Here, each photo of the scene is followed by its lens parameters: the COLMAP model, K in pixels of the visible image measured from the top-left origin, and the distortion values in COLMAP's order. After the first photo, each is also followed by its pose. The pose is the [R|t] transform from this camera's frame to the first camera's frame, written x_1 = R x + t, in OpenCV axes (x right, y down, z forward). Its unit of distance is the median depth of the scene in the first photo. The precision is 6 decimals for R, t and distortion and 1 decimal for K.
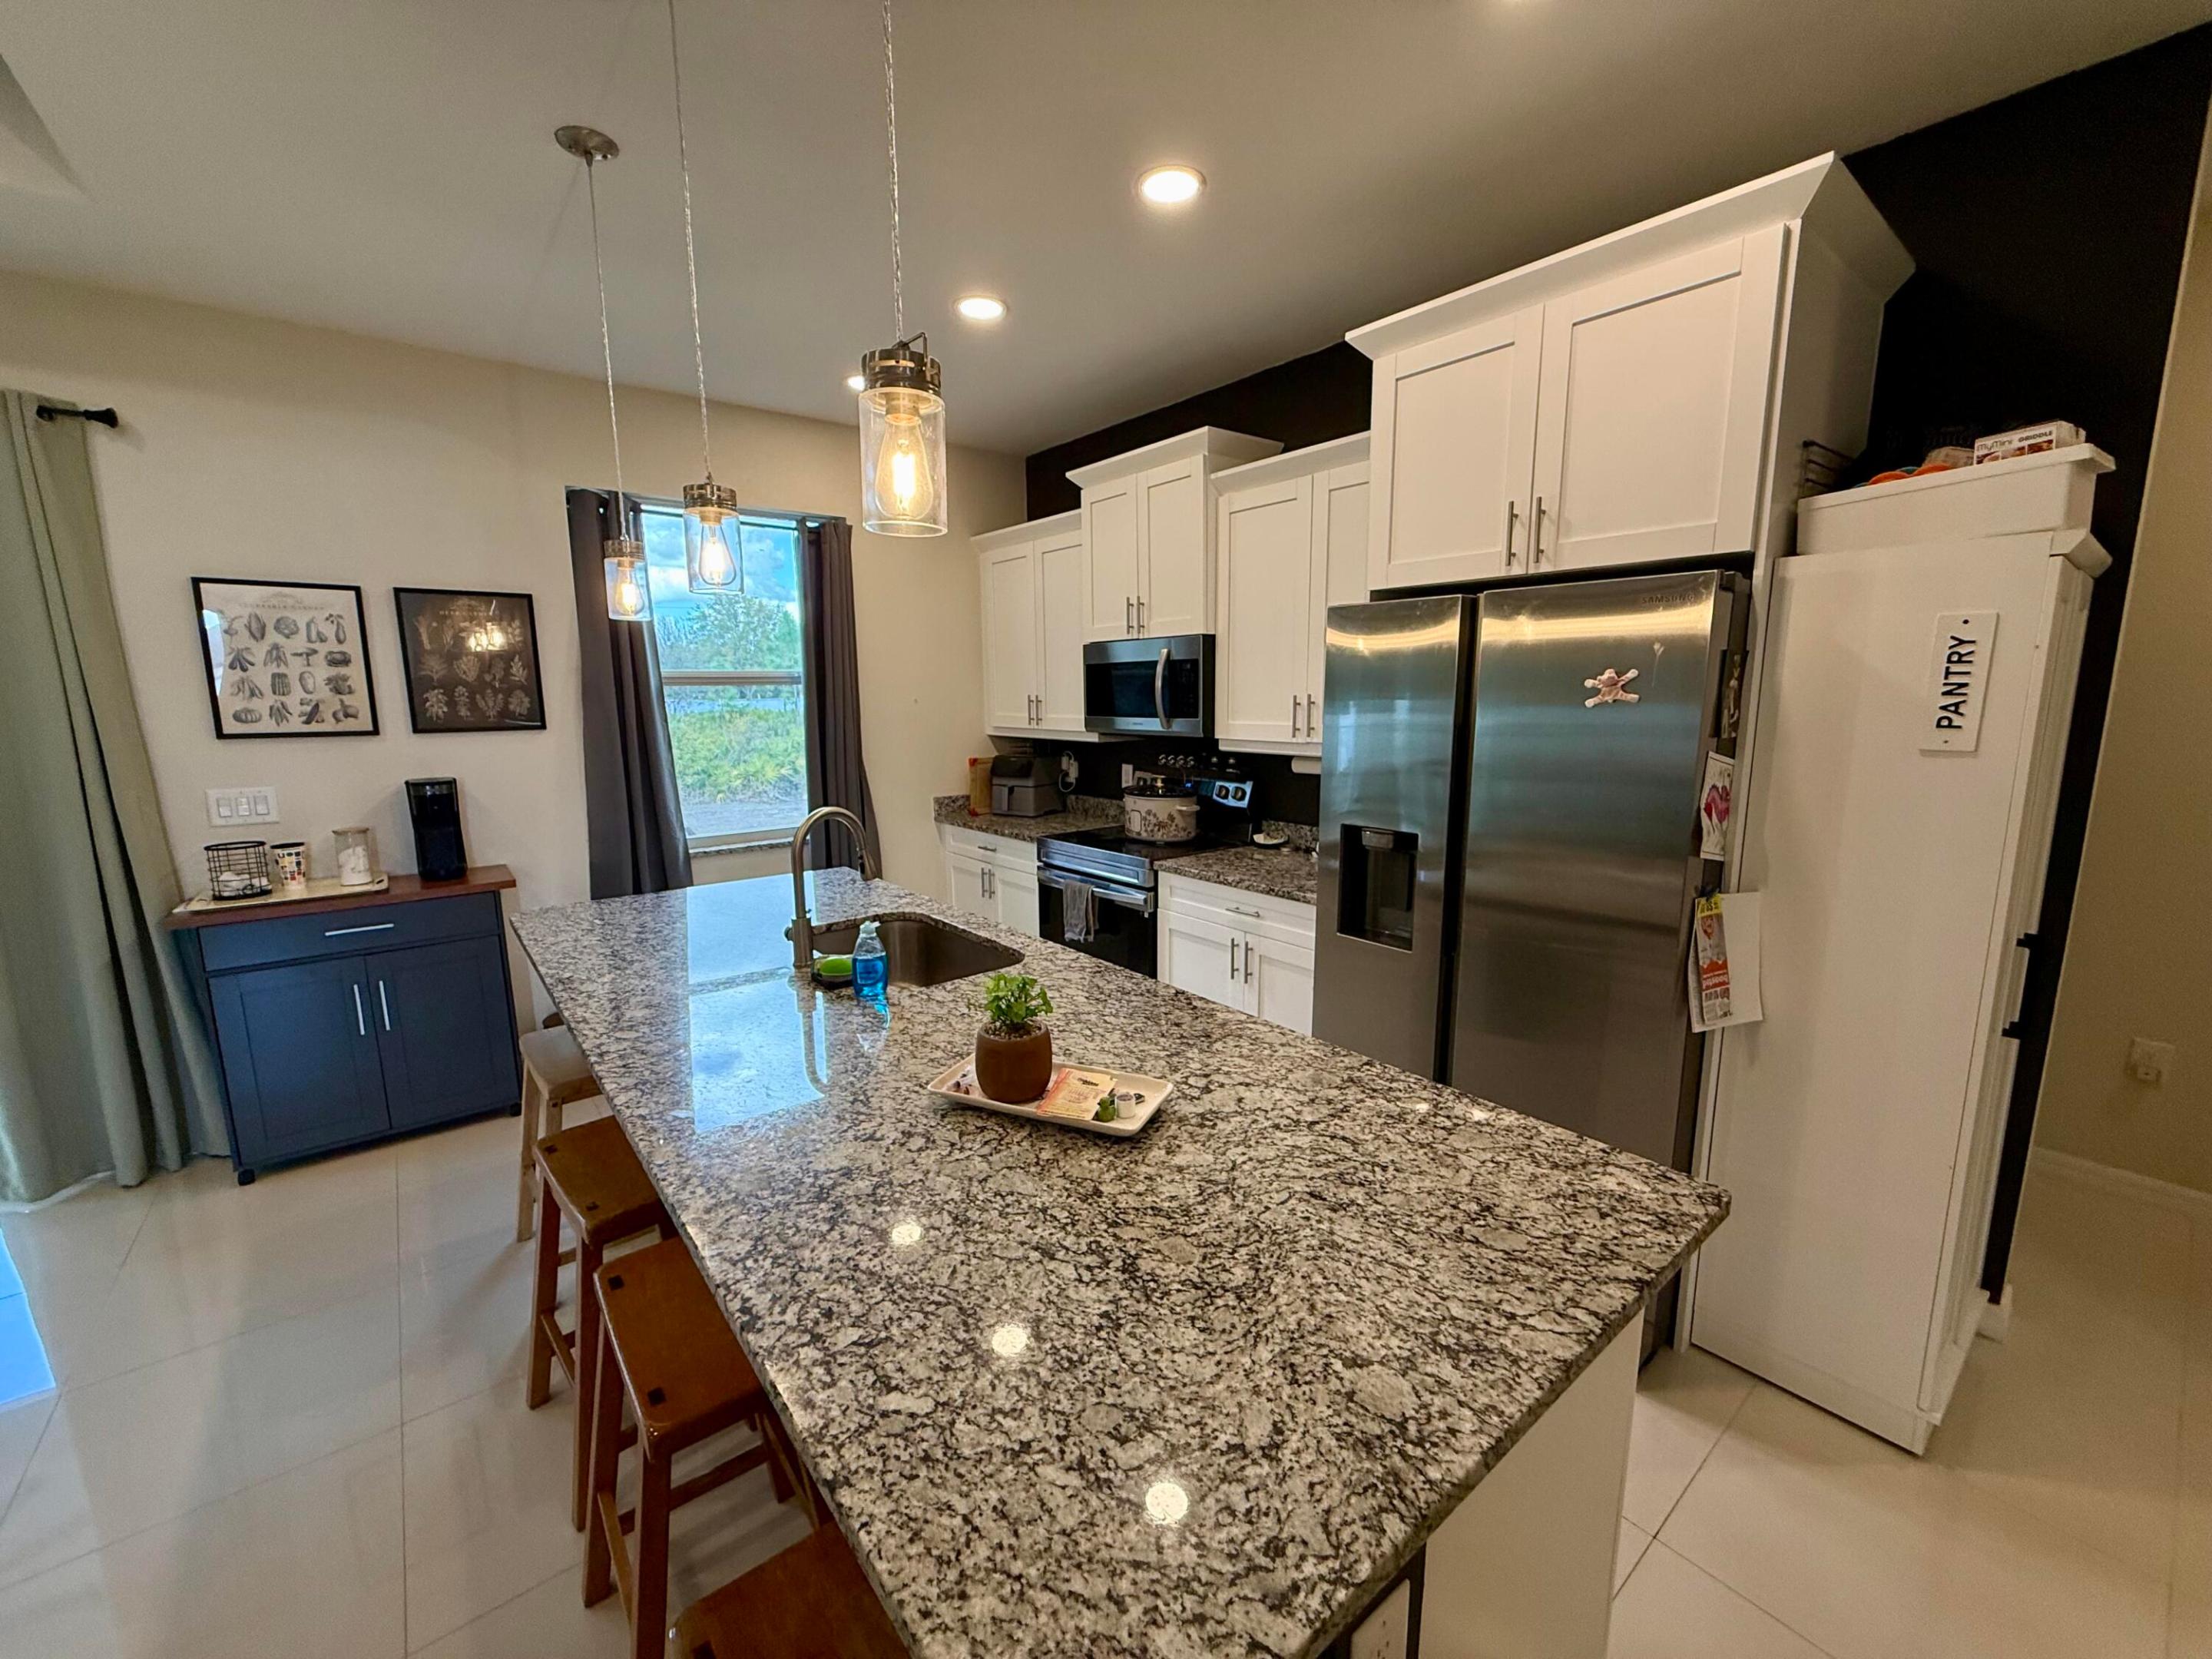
lens RADIAL K [[881.2, 0, 1103.2], [0, 881.2, 833.0], [0, 0, 1]] dist [-0.001102, 0.000085]
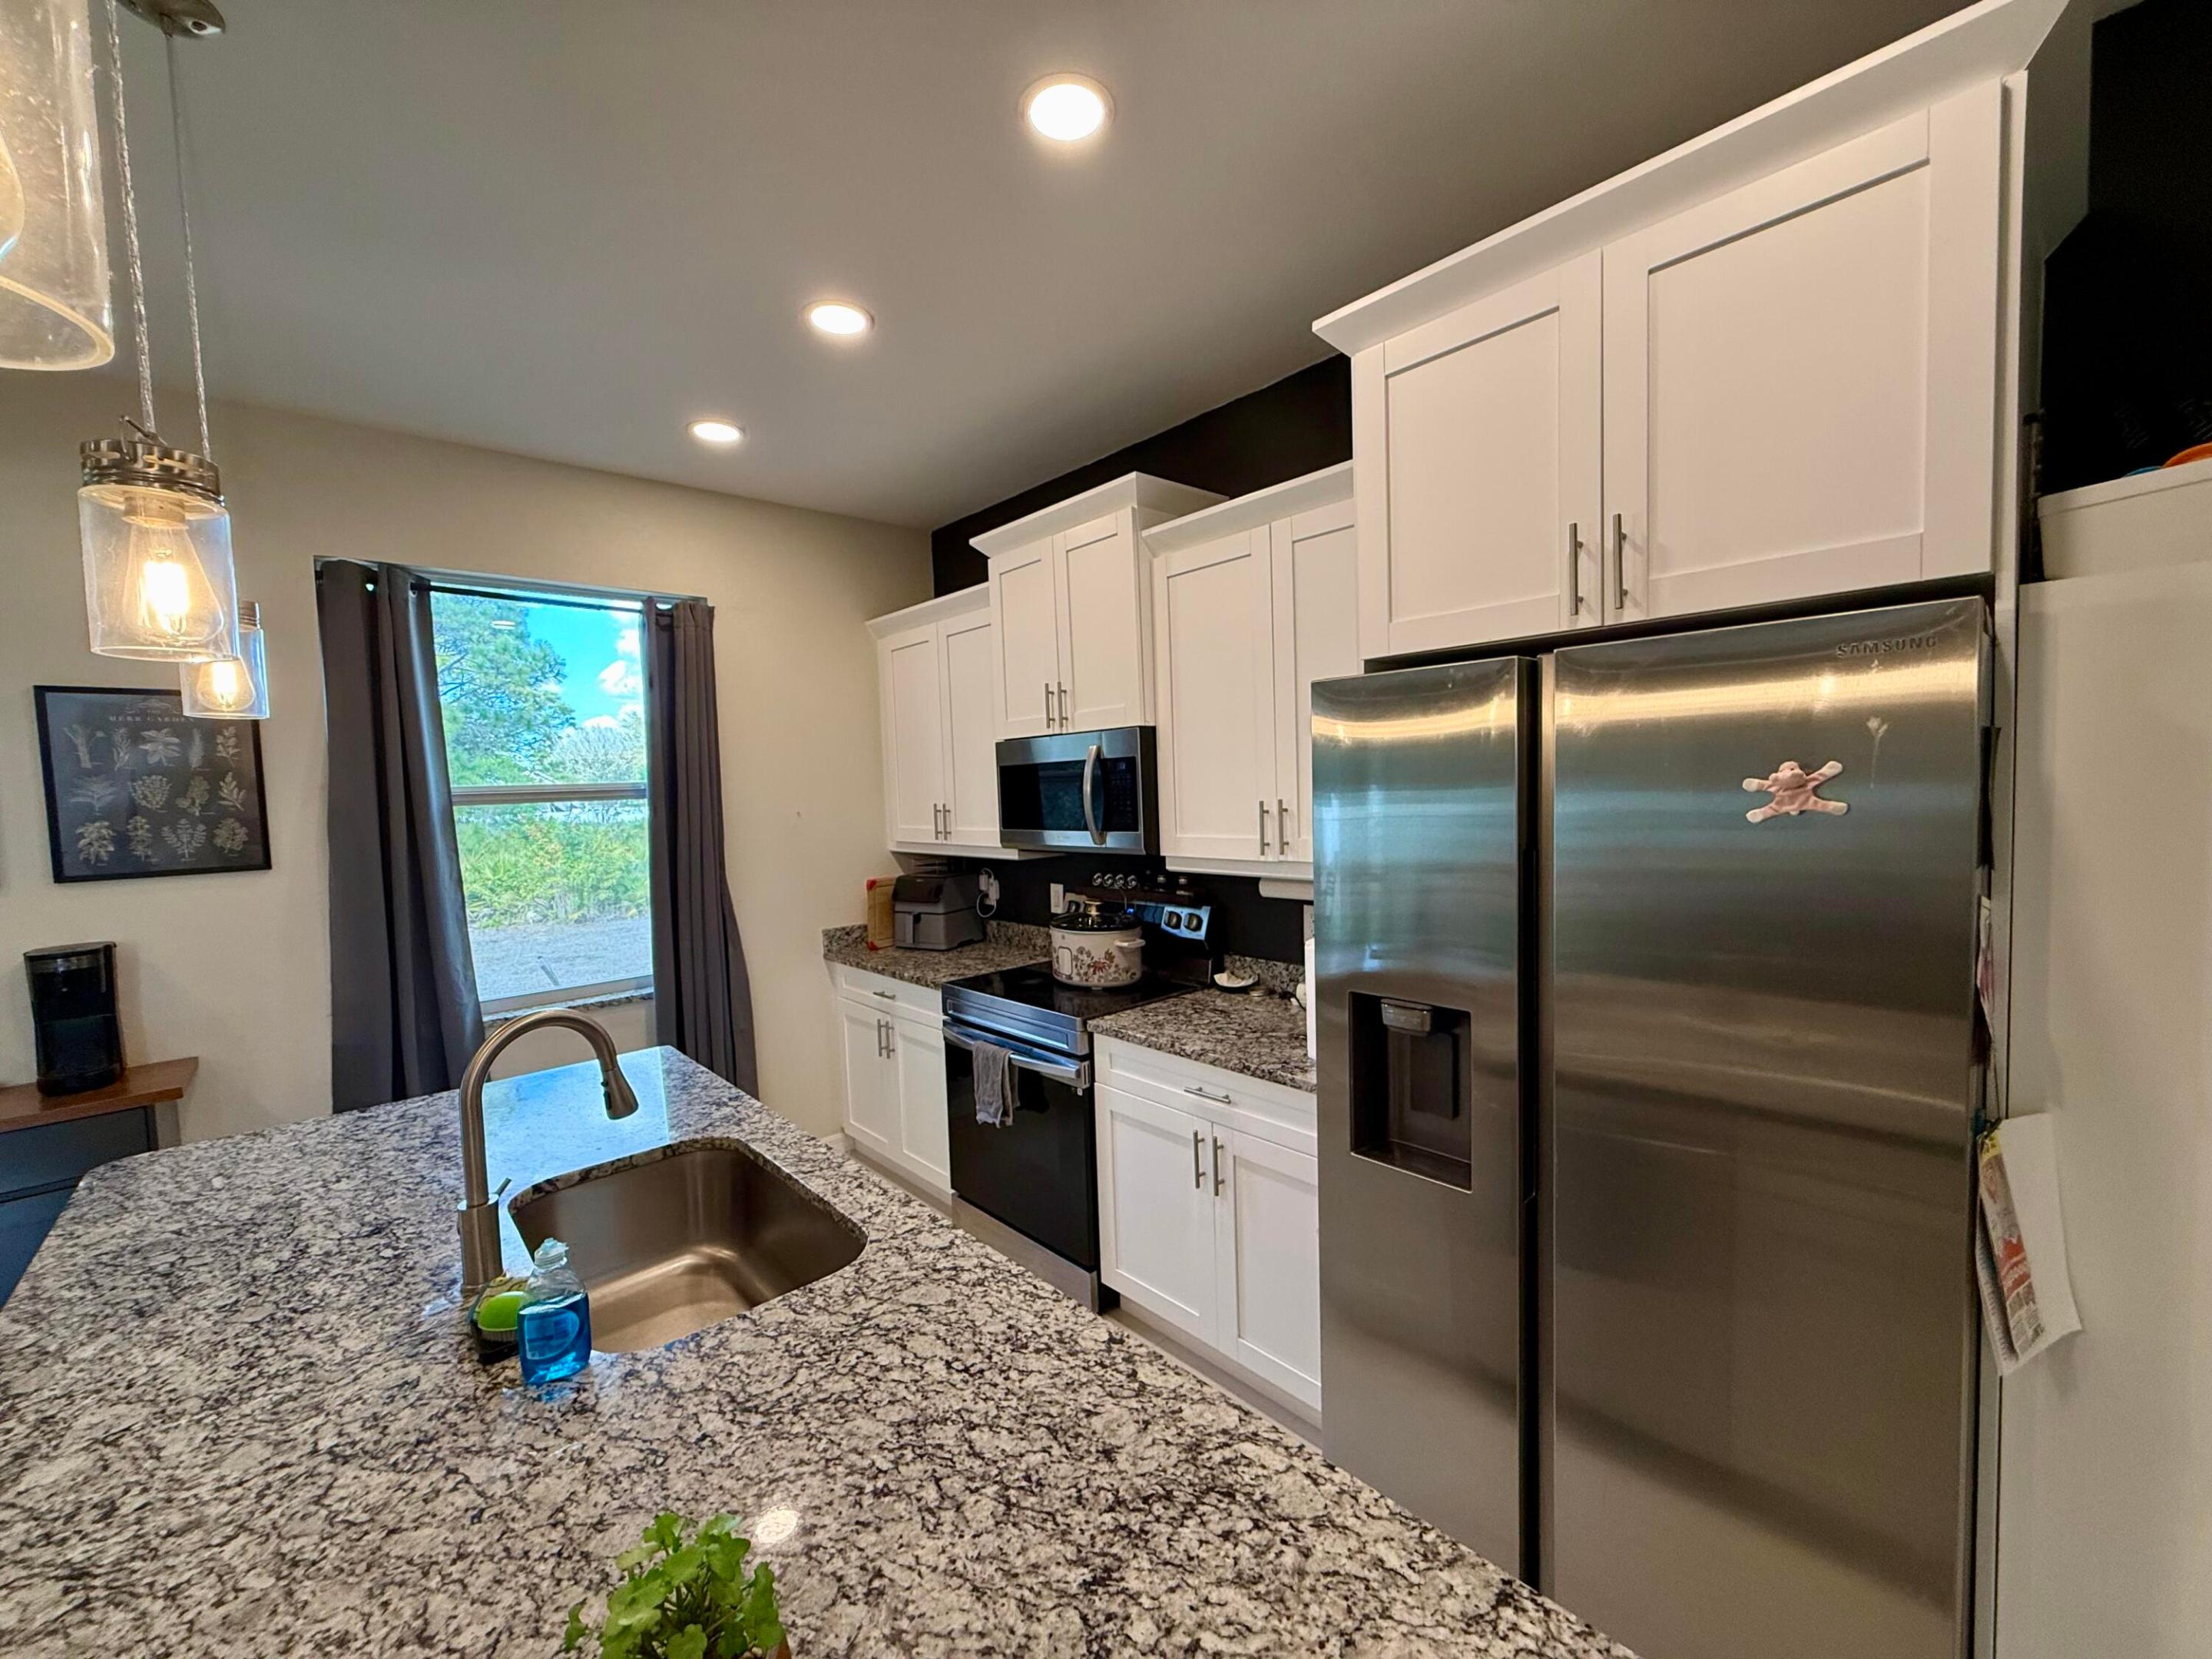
lens RADIAL K [[881.2, 0, 1103.2], [0, 881.2, 833.0], [0, 0, 1]] dist [-0.001102, 0.000085]
pose [[0.997878, -0.027838, 0.058861, 0.029777], [0.033995, 0.993750, -0.106325, -0.045456], [-0.055533, 0.108100, 0.992588, 0.218485]]
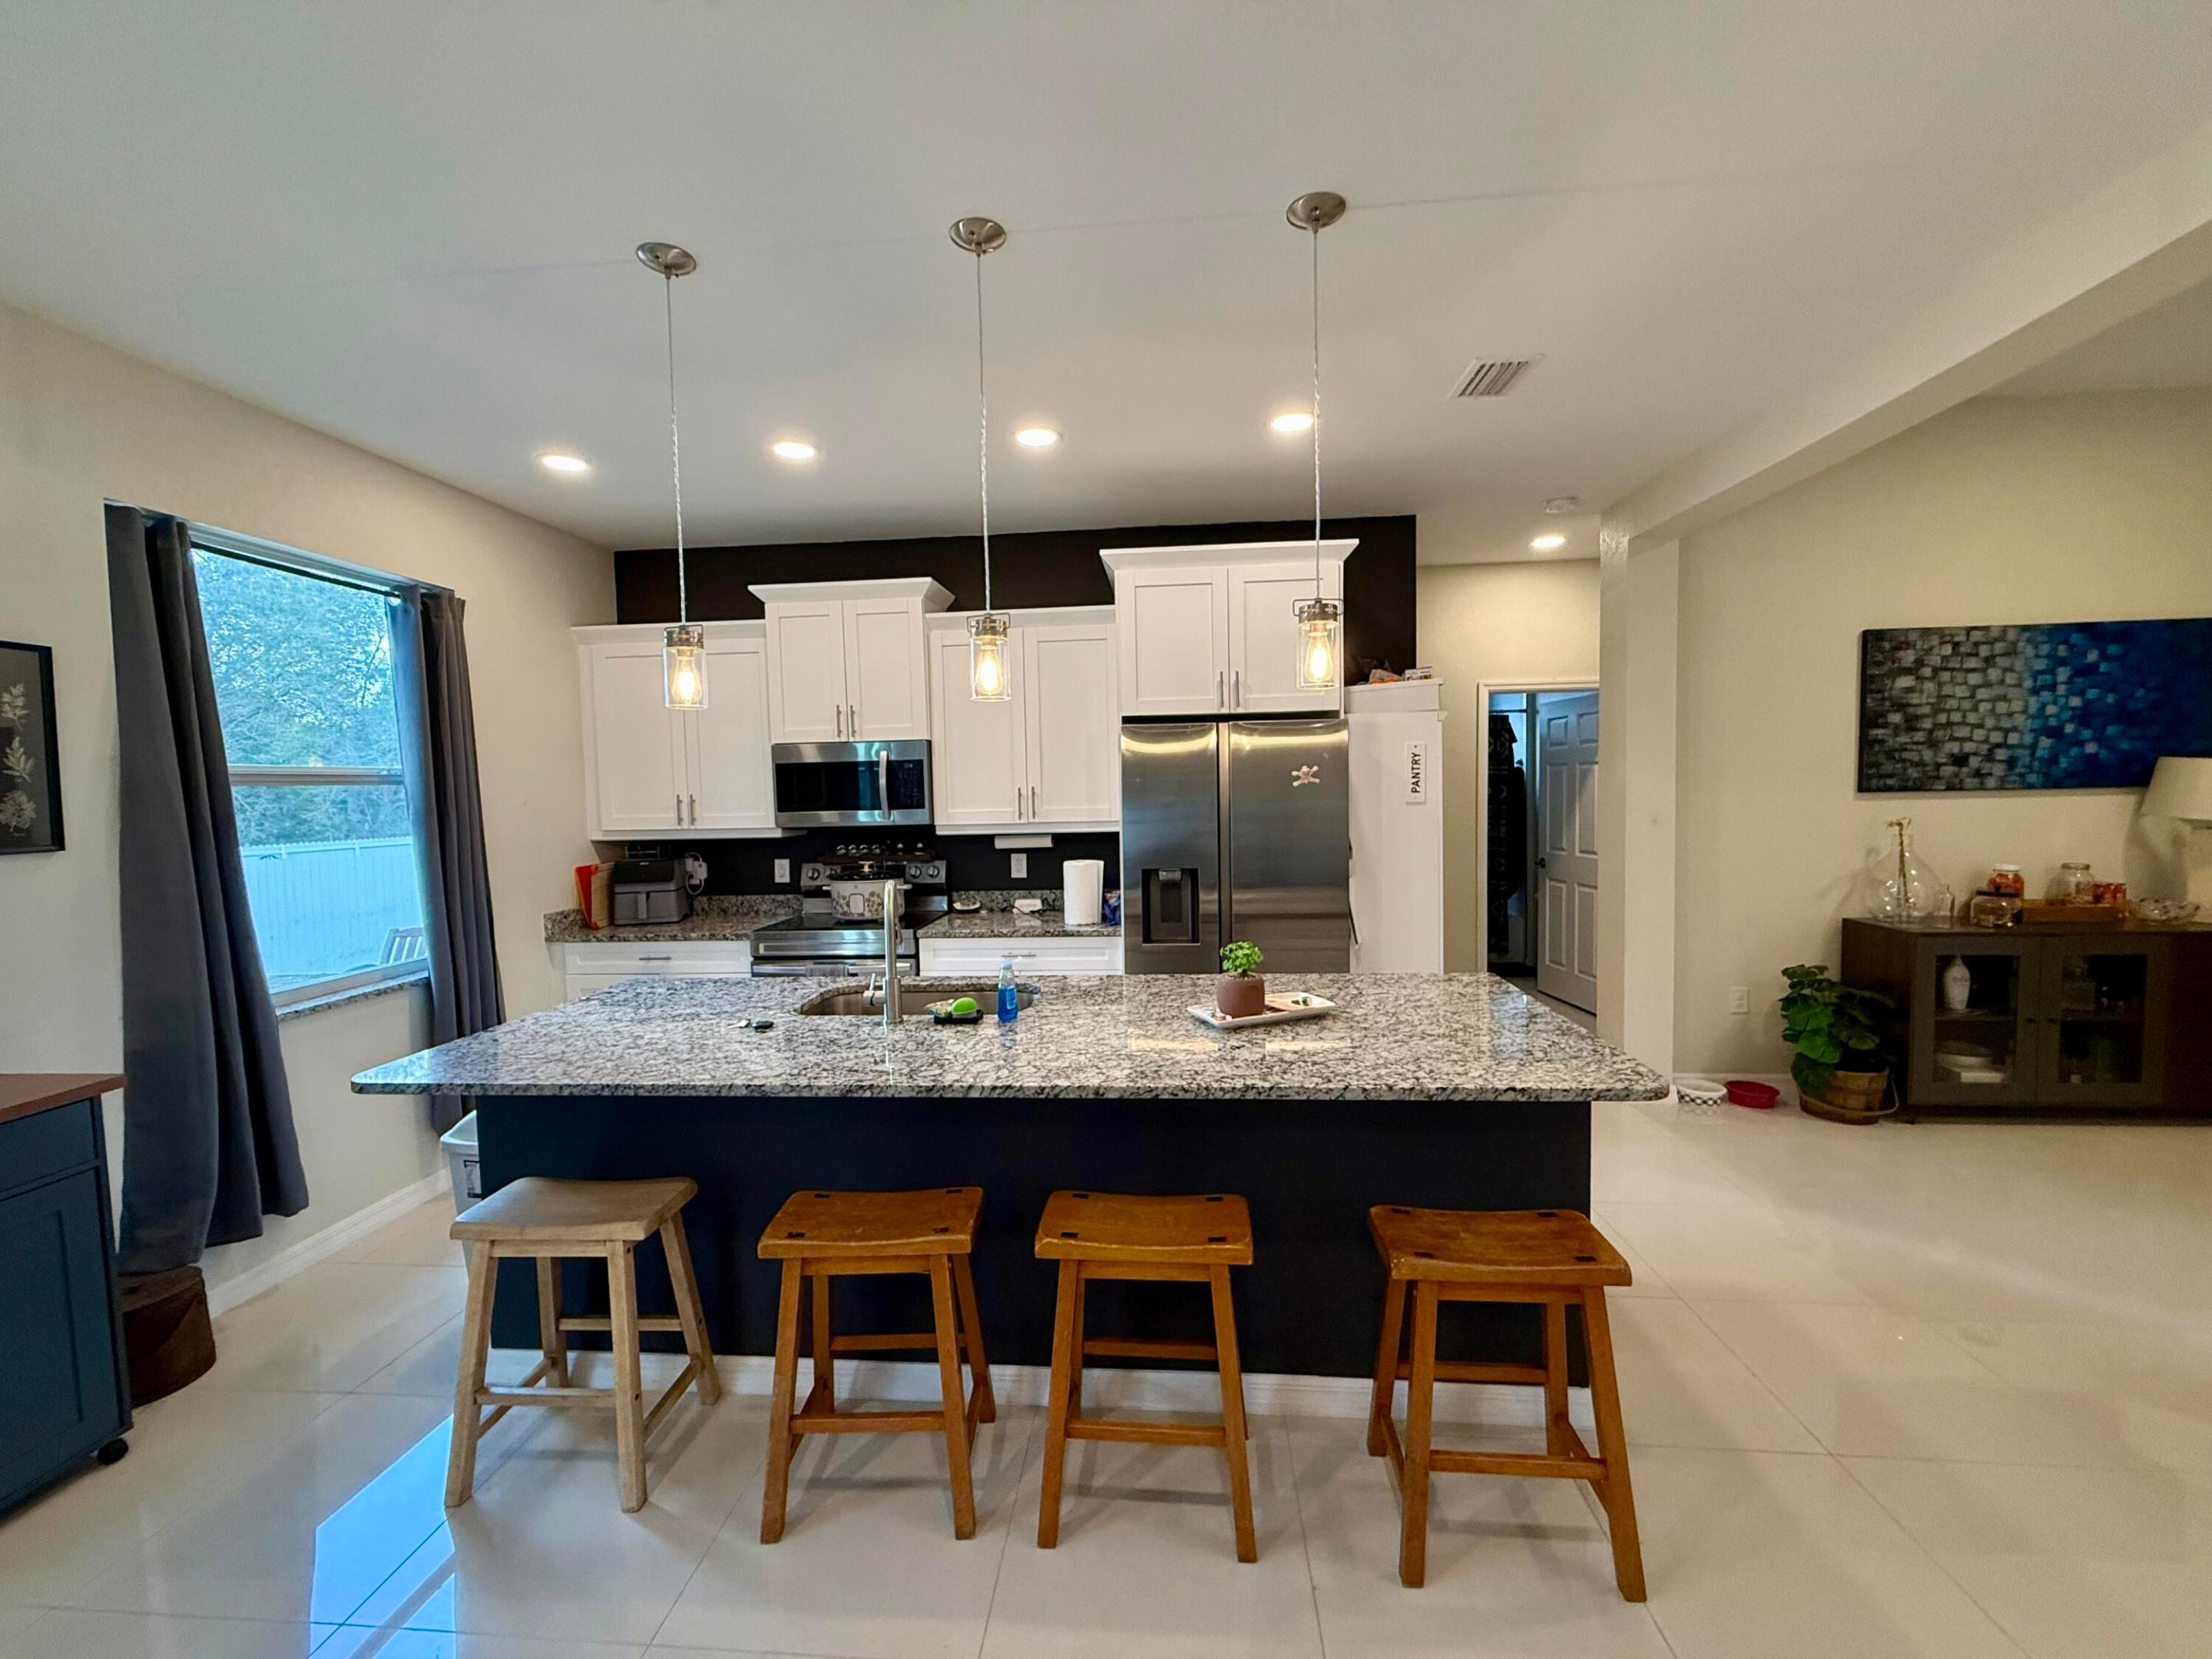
lens RADIAL K [[881.2, 0, 1103.2], [0, 881.2, 833.0], [0, 0, 1]] dist [-0.001102, 0.000085]
pose [[0.692803, -0.044086, 0.719778, -0.577877], [0.131787, 0.989060, -0.066269, 0.013566], [-0.708983, 0.140769, 0.691034, 0.006118]]
